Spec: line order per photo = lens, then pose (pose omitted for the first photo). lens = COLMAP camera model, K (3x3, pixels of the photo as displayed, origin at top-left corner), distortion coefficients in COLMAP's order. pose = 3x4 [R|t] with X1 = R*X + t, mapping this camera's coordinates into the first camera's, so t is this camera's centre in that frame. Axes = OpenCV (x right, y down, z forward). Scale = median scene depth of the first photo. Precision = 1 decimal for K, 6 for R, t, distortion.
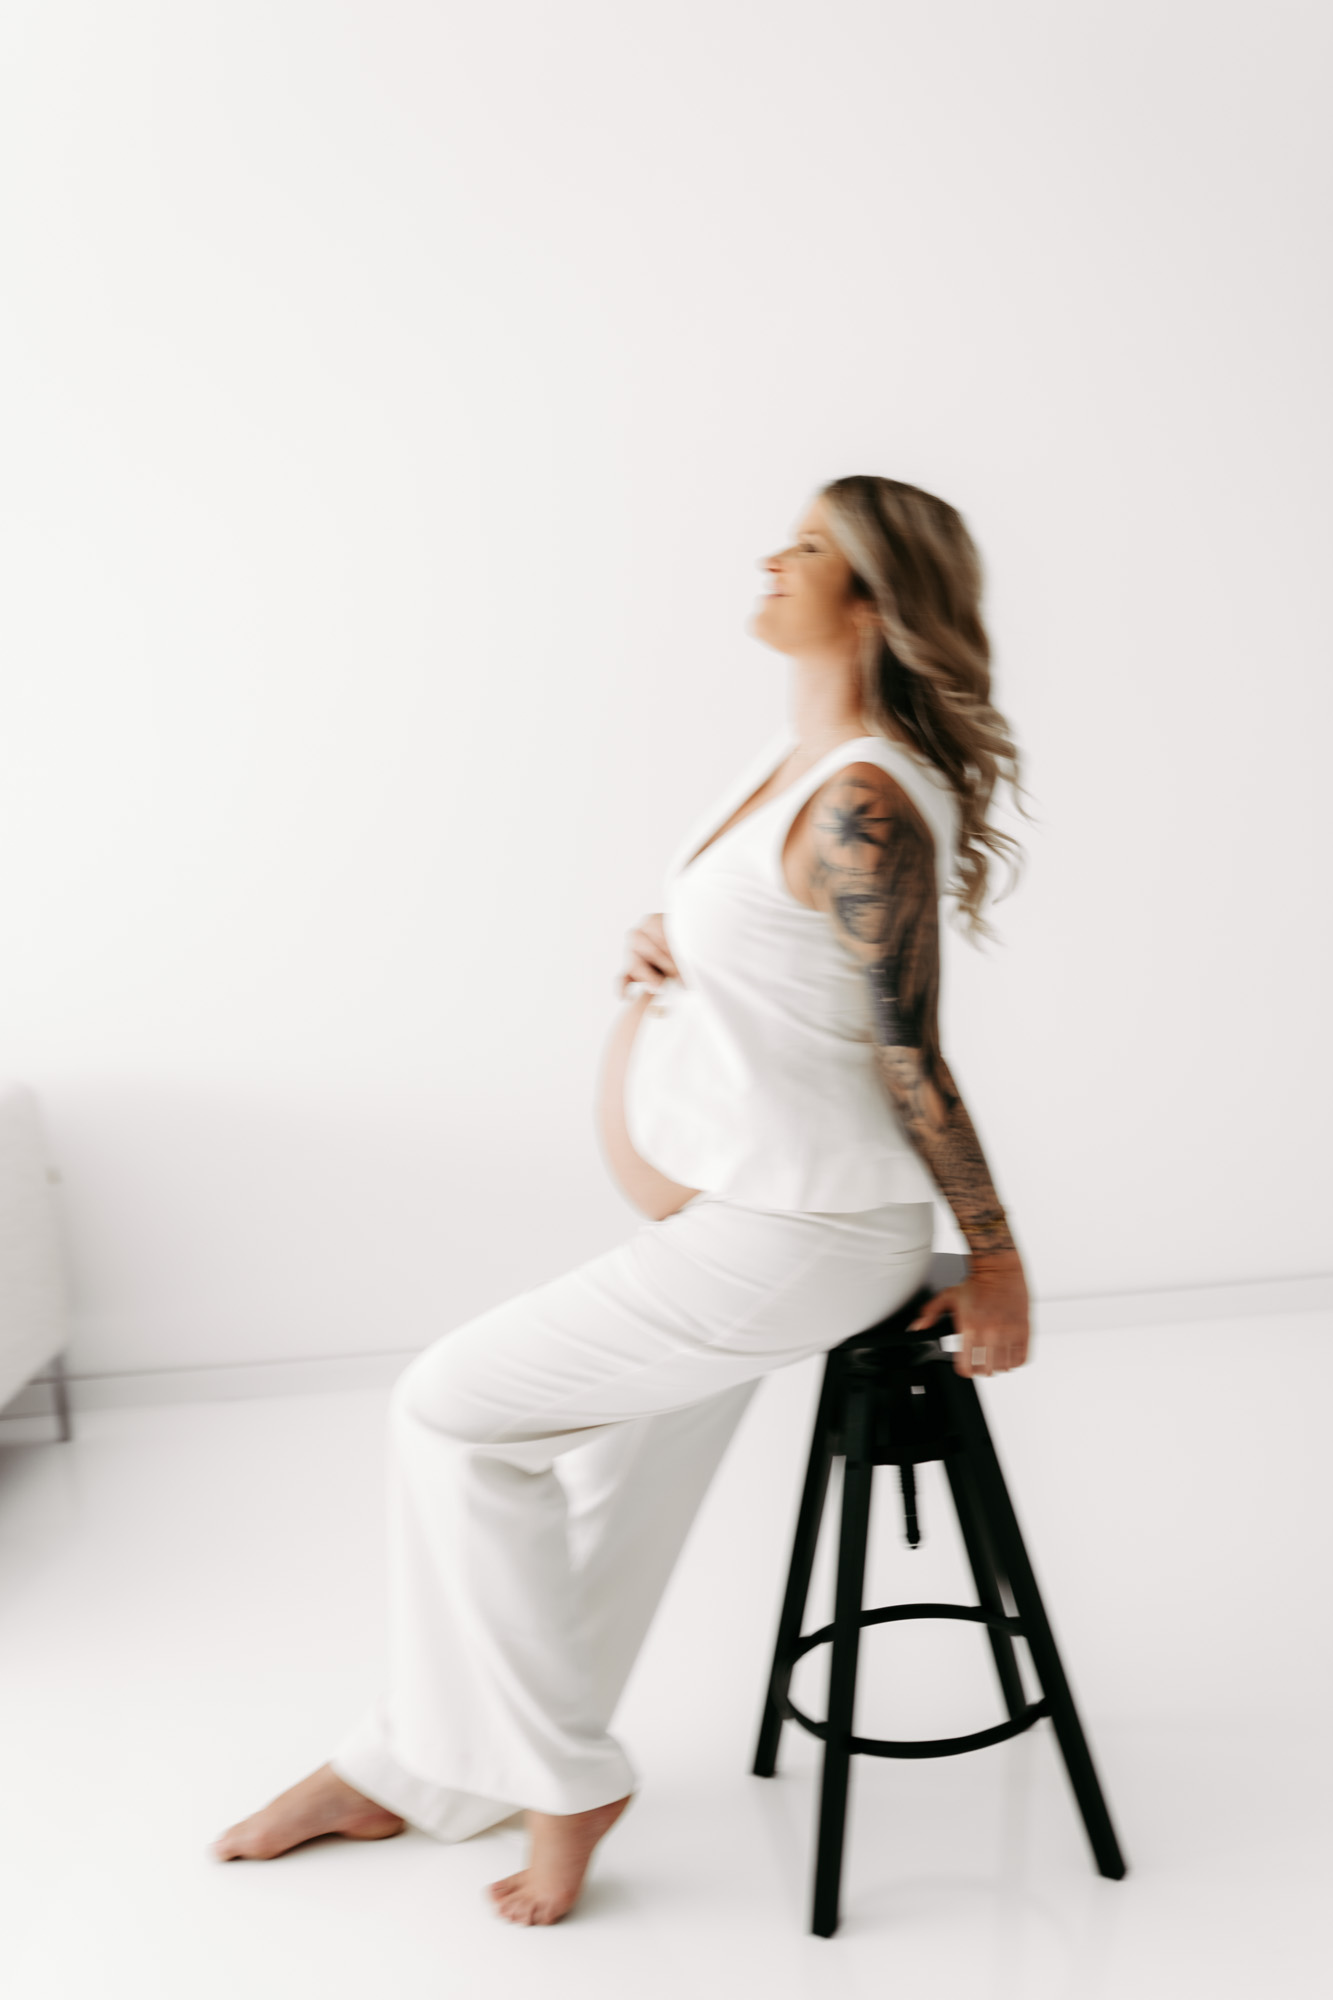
lens RADIAL K [[2007.5, 0, 666.5], [0, 2007.5, 1000.0], [0, 0, 1]] dist [0.180788, 0.008473]
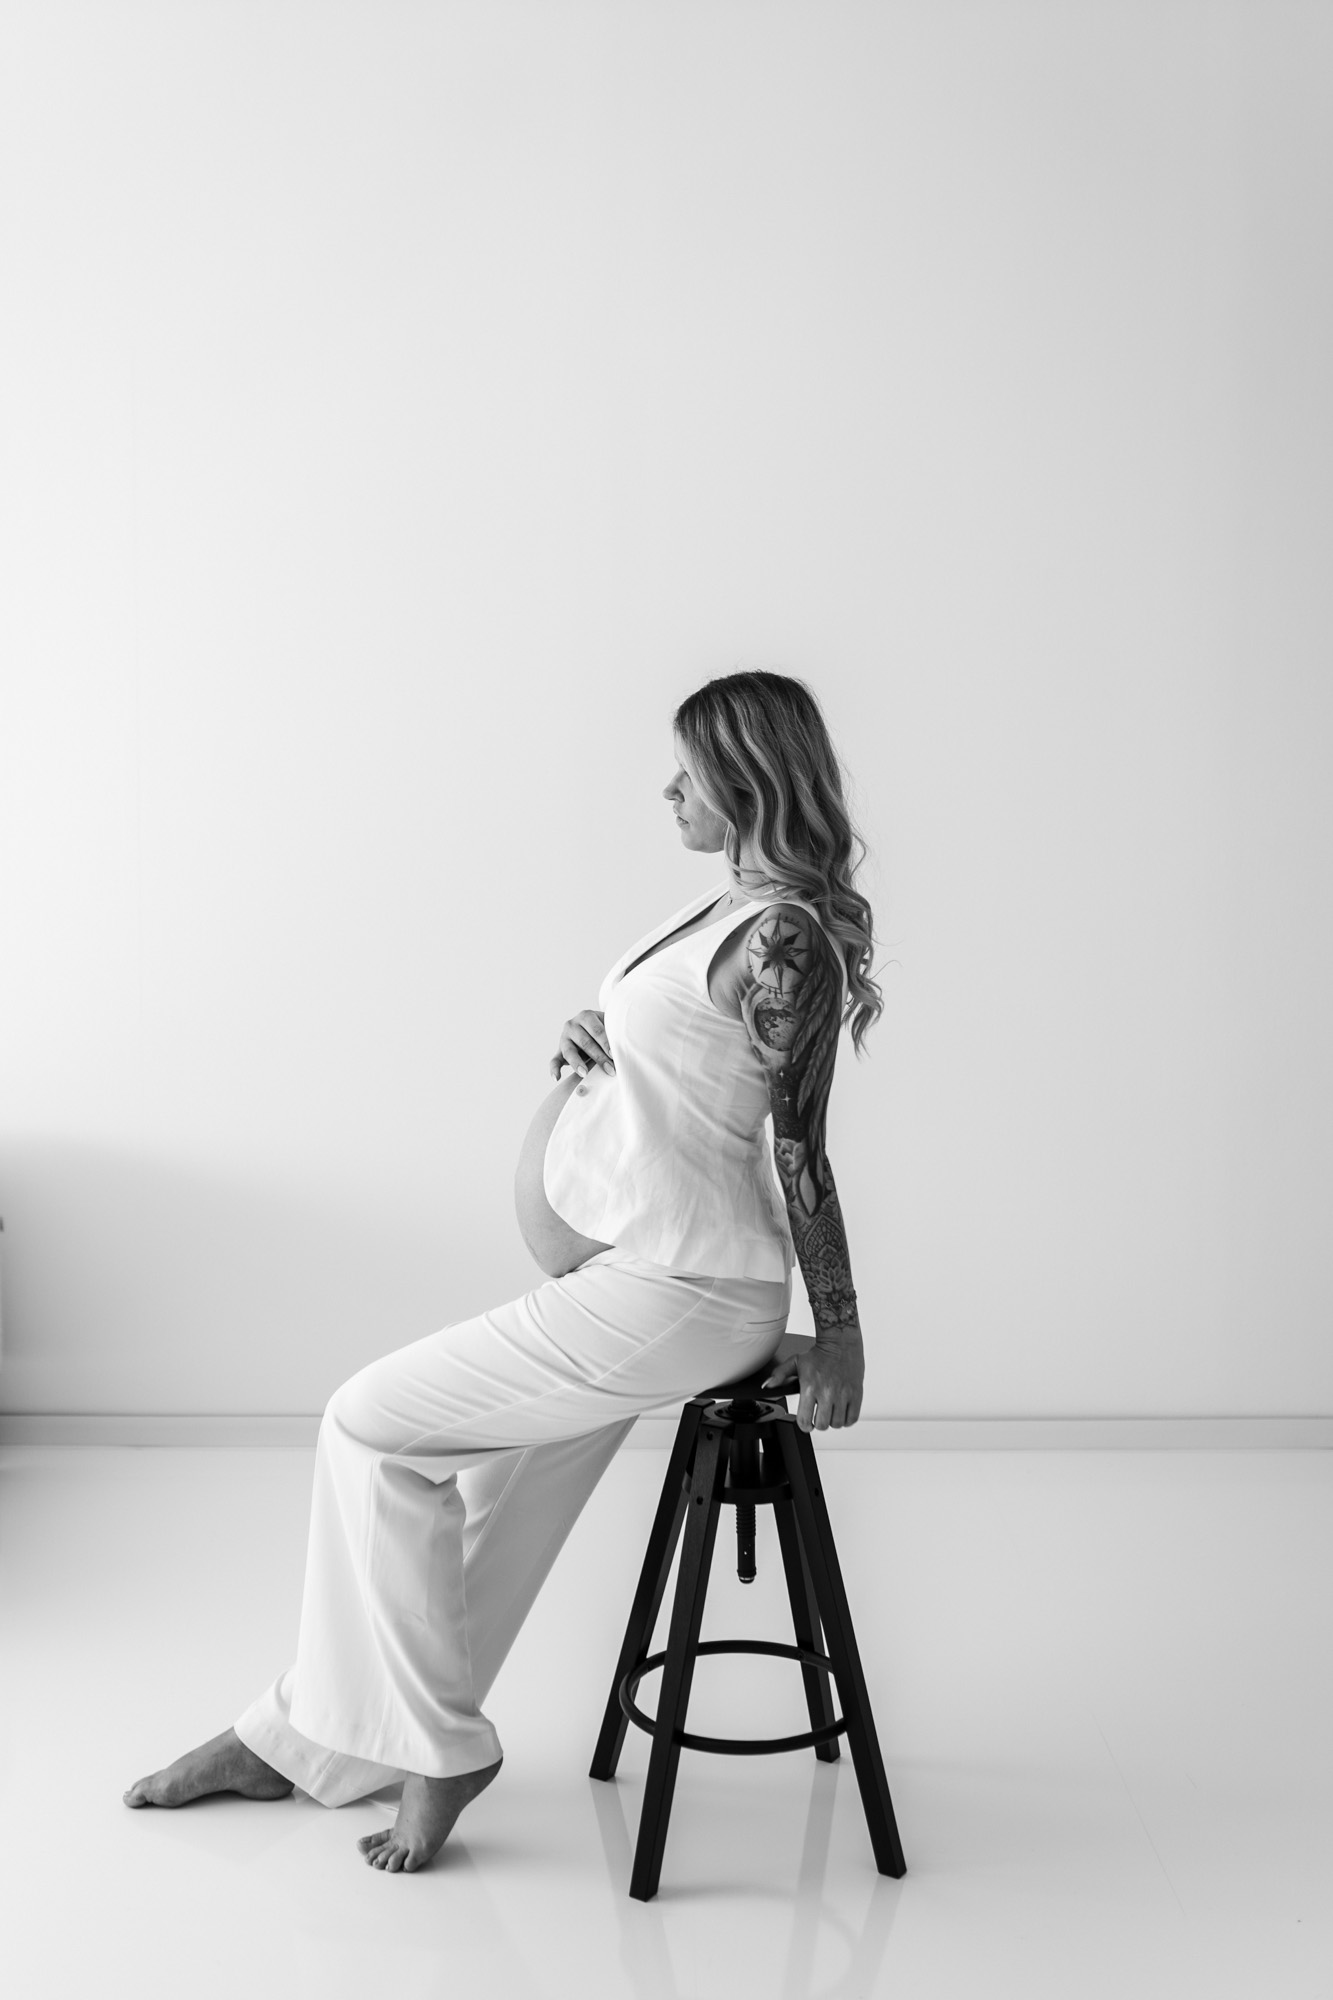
lens RADIAL K [[2007.5, 0, 666.5], [0, 2007.5, 1000.0], [0, 0, 1]] dist [0.180788, 0.008473]
pose [[0.993932, 0.081831, 0.073511, -0.040831], [-0.077822, 0.995402, -0.055838, 0.013011], [-0.077742, 0.049778, 0.995730, -0.177290]]
